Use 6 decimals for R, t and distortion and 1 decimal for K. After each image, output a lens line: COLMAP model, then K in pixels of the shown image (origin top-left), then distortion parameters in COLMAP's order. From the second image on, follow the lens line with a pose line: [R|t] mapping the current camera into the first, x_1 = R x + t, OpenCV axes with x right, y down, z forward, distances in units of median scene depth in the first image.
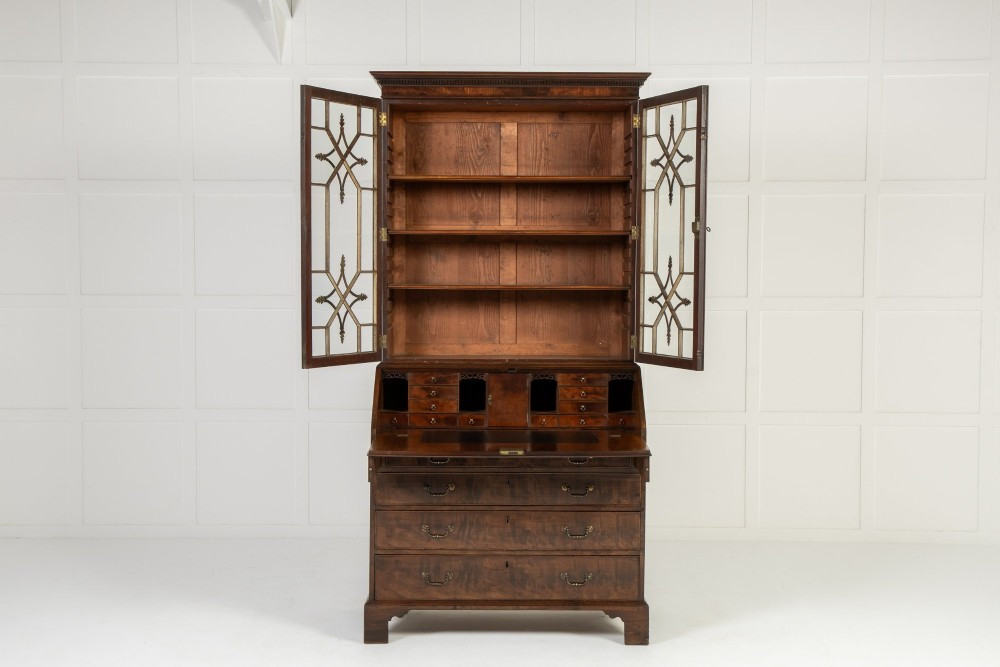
lens RADIAL K [[1476.6, 0, 499.2], [0, 1476.6, 345.4], [0, 0, 1]] dist [0.156854, 0.043017]
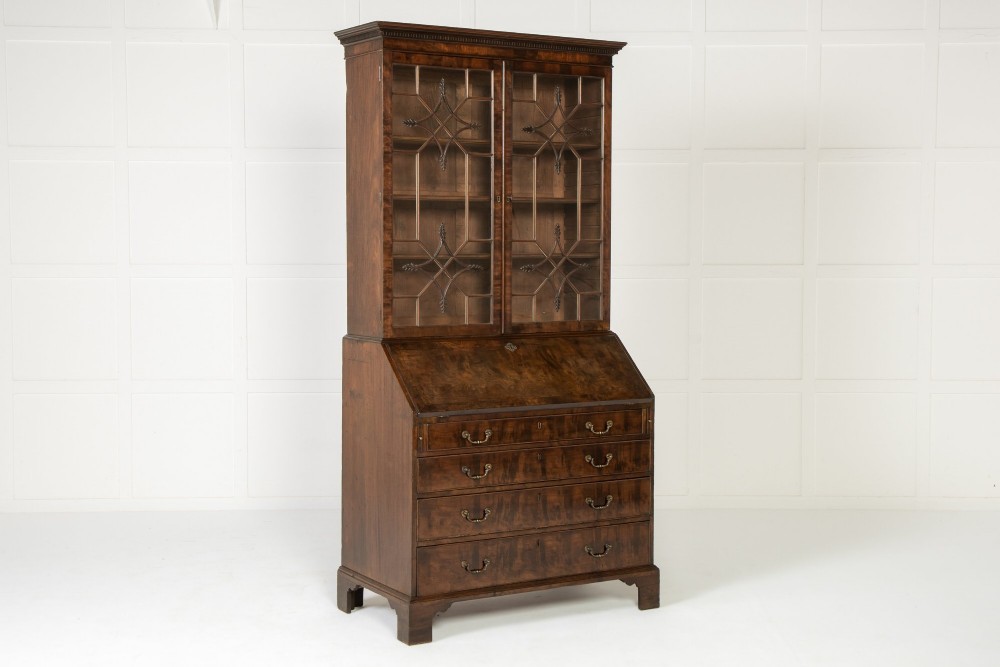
lens RADIAL K [[1471.5, 0, 502.7], [0, 1471.5, 313.8], [0, 0, 1]] dist [0.155047, 0.000685]
pose [[0.863900, -0.027923, 0.502888, -0.491622], [0.027479, 0.999588, 0.008297, -0.010030], [-0.502913, 0.006651, 0.864312, 0.177878]]
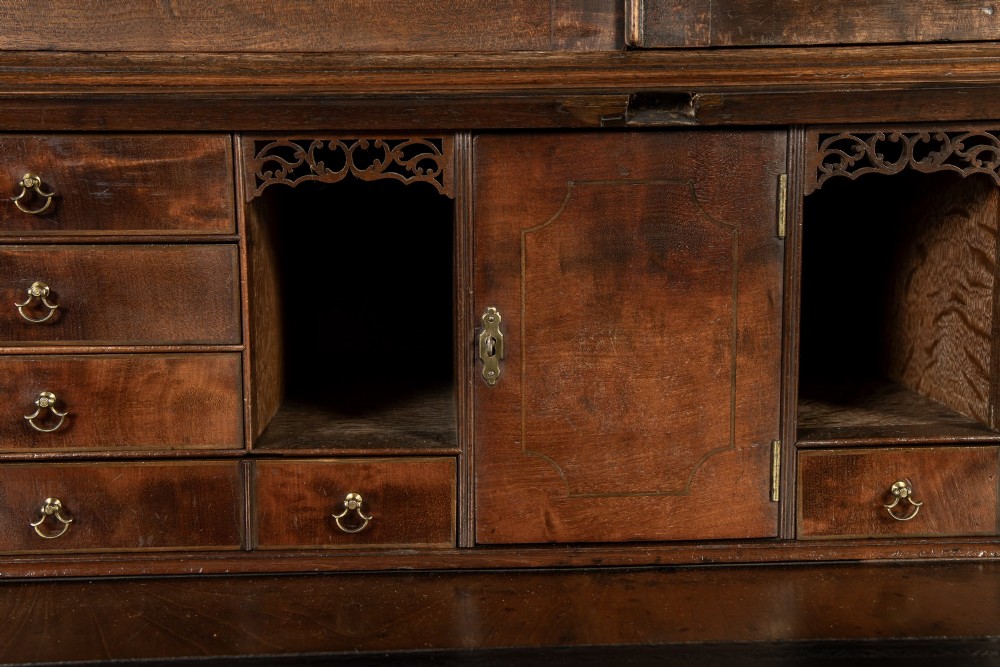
lens RADIAL K [[1287.3, 0, 500.0], [0, 1287.3, 333.5], [0, 0, 1]] dist [0.097718, 0.053793]
pose [[0.998887, -0.022381, 0.041526, -0.010524], [0.018456, 0.995533, 0.092597, 0.026381], [-0.043413, -0.091728, 0.994837, 0.918176]]
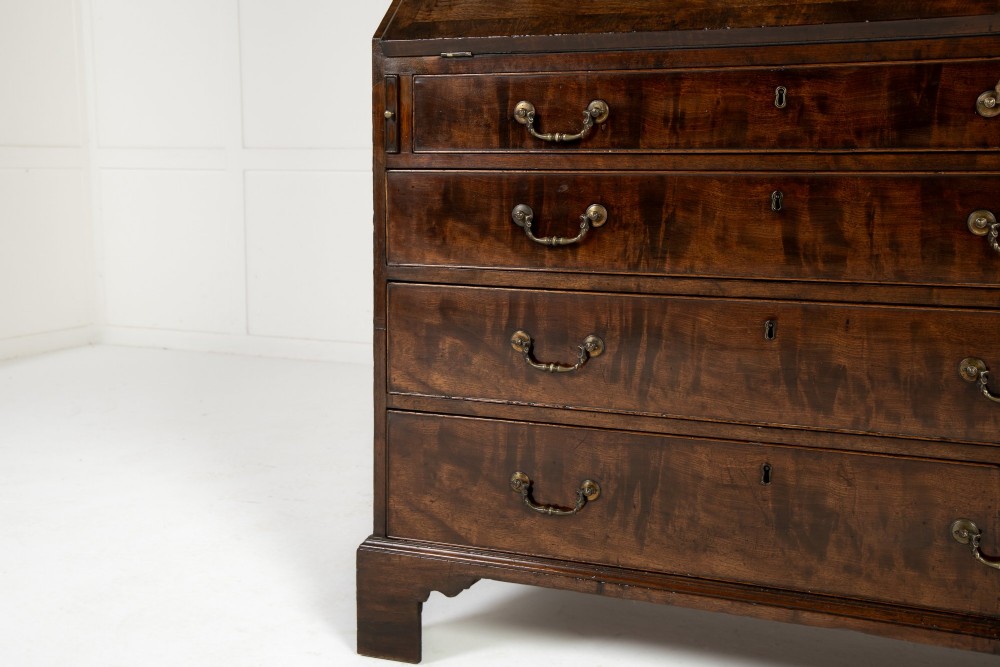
lens RADIAL K [[1361.5, 0, 500.0], [0, 1361.5, 333.5], [0, 0, 1]] dist [0.142279, 0.091685]
pose [[0.917907, 0.051487, -0.393441, 0.064748], [-0.019971, 0.996284, 0.083784, 0.095631], [0.396292, -0.069048, 0.915524, 0.714897]]
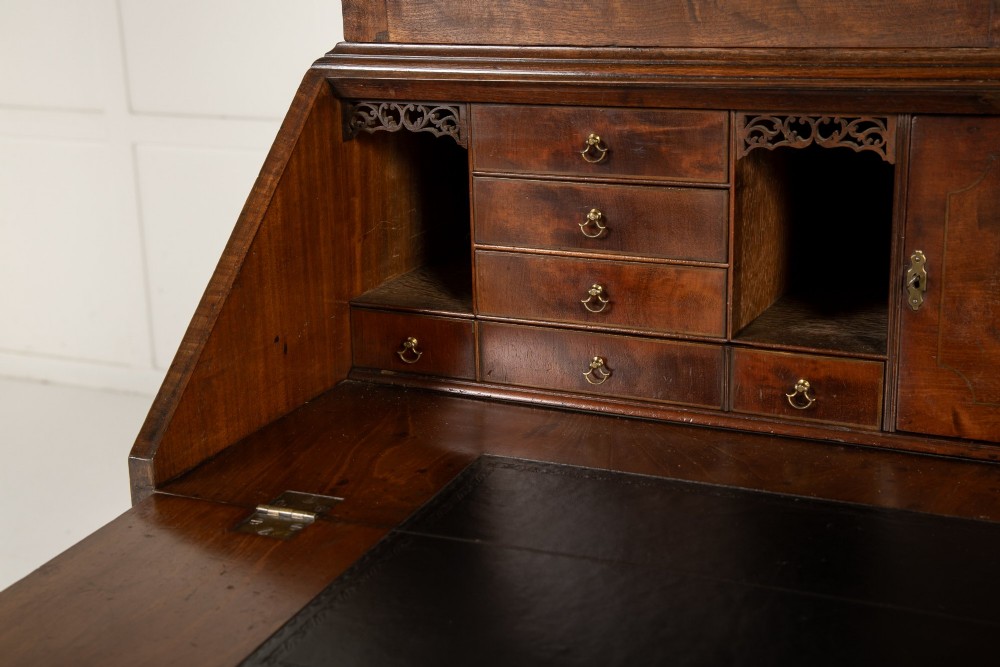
lens RADIAL K [[1586.3, 0, 500.0], [0, 1586.3, 333.5], [0, 0, 1]] dist [0.165947, 0.072590]
pose [[0.909898, 0.080372, -0.406971, 0.025884], [0.012343, 0.975372, 0.220220, 0.002740], [0.414648, -0.205401, 0.886497, 0.848212]]
